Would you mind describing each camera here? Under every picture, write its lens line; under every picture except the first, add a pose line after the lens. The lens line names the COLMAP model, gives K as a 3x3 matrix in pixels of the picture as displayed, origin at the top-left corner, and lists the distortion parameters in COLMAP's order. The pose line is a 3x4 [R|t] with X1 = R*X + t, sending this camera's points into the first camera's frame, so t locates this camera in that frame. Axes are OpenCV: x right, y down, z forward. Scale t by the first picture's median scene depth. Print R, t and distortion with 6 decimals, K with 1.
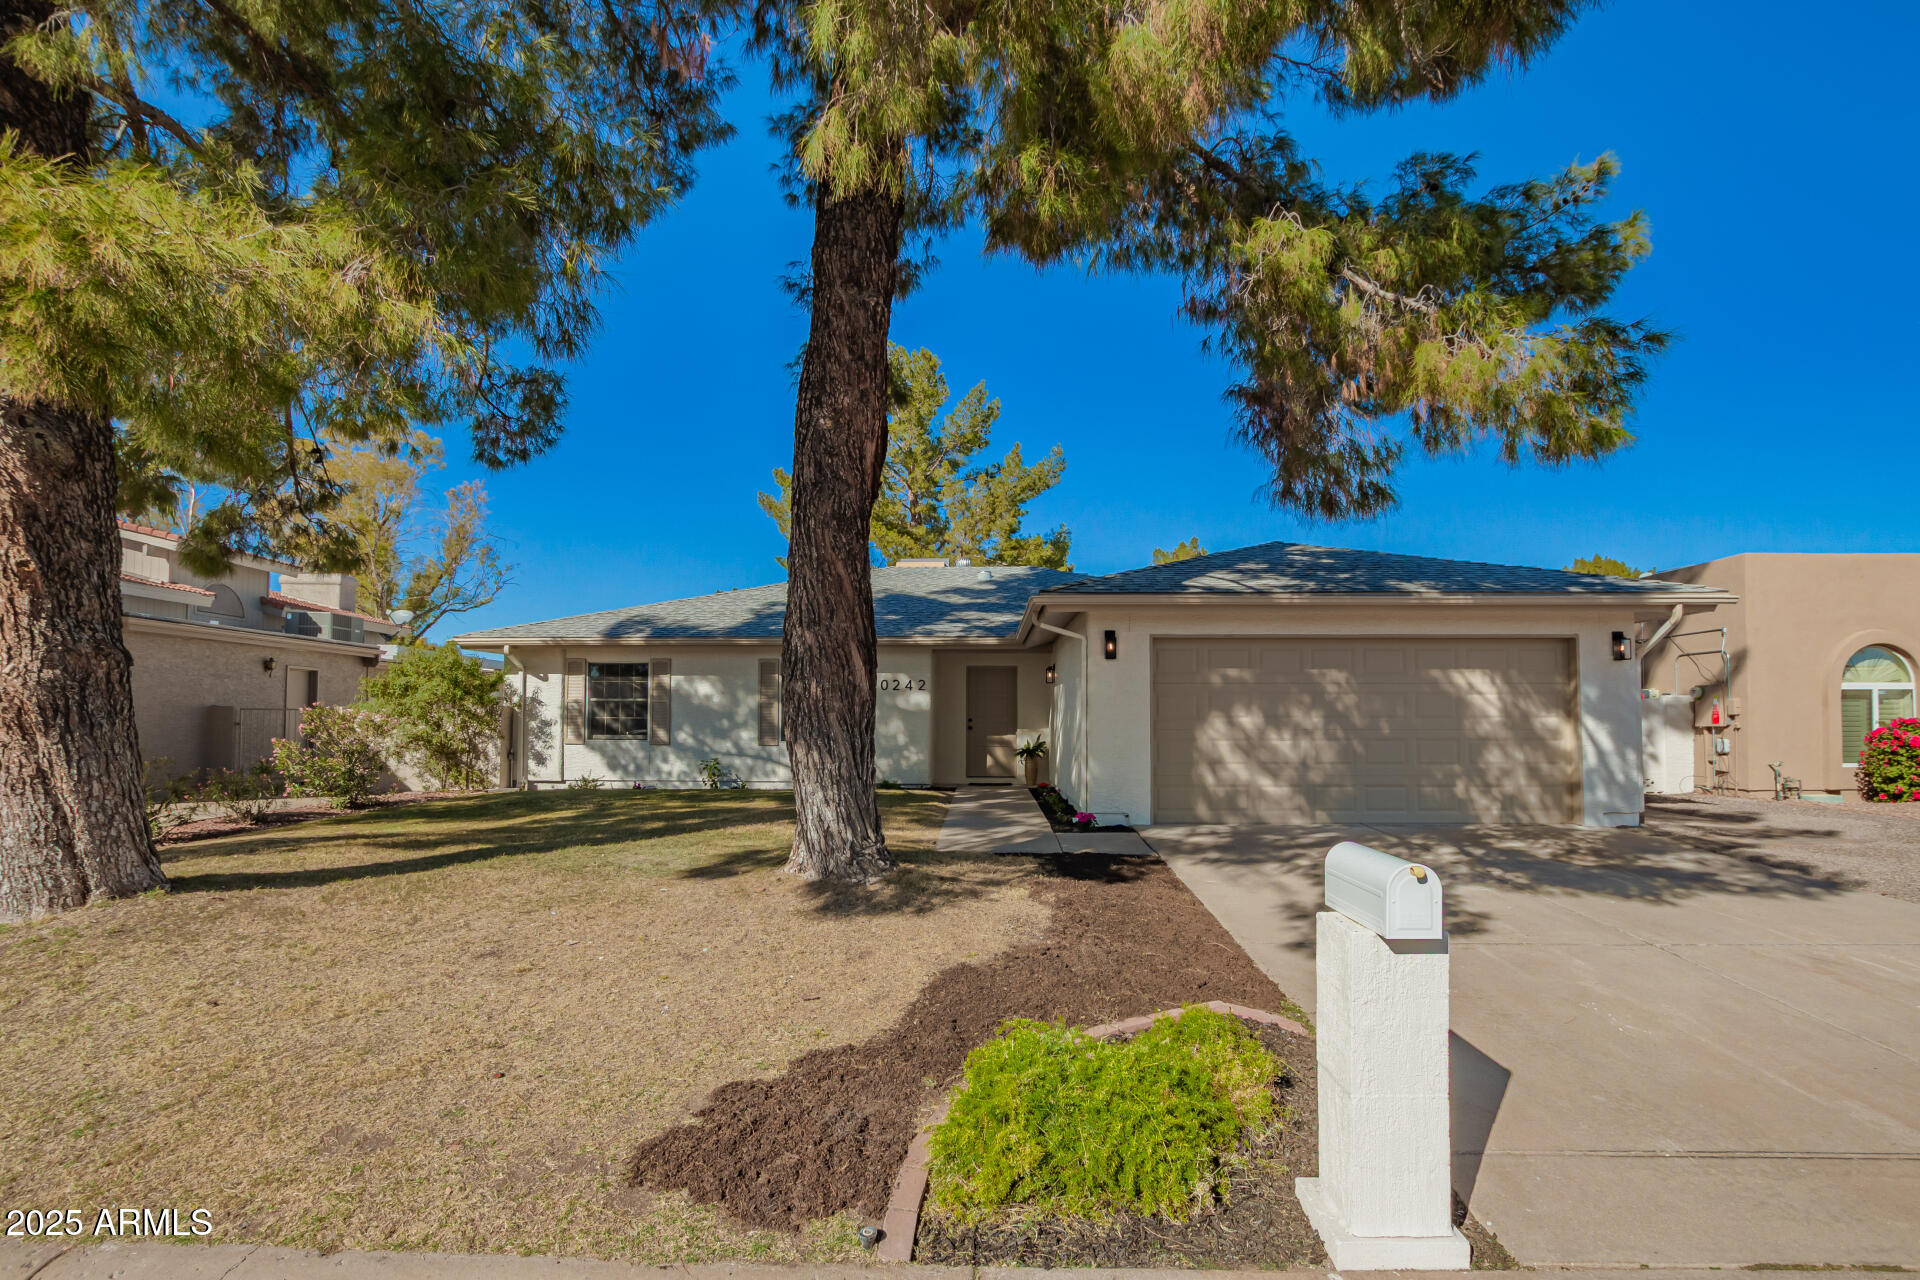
lens RADIAL K [[908.1, 0, 963.8], [0, 908.1, 680.8], [0, 0, 1]] dist [-0.058404, 0.000491]
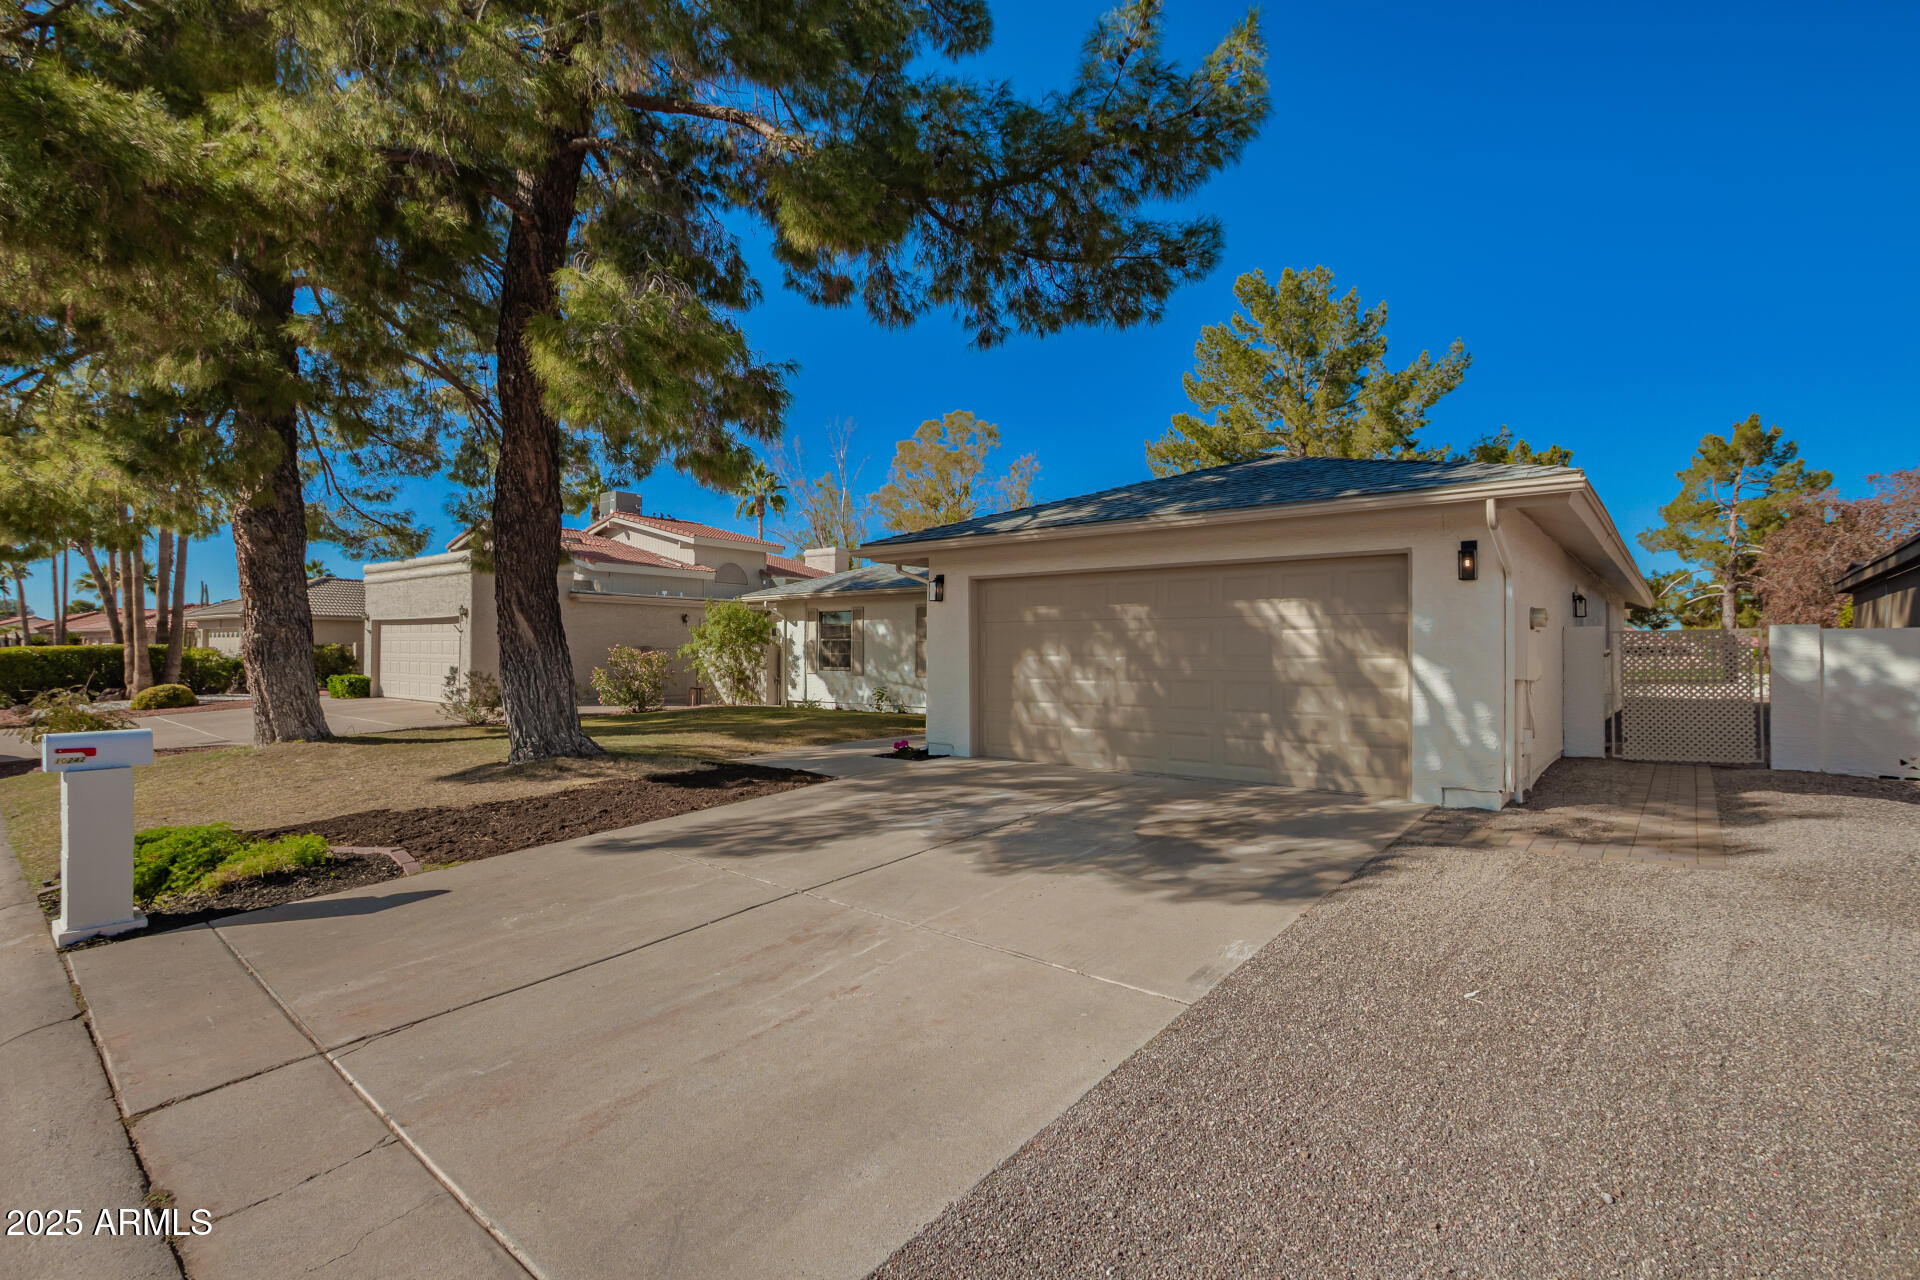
lens RADIAL K [[869.6, 0, 960.0], [0, 869.6, 640.0], [0, 0, 1]] dist [-0.060255, -0.000056]
pose [[0.799817, -0.007839, -0.600193, 0.802275], [0.024664, 0.999499, 0.019814, 0.002264], [0.599737, -0.030651, 0.799610, 0.179912]]
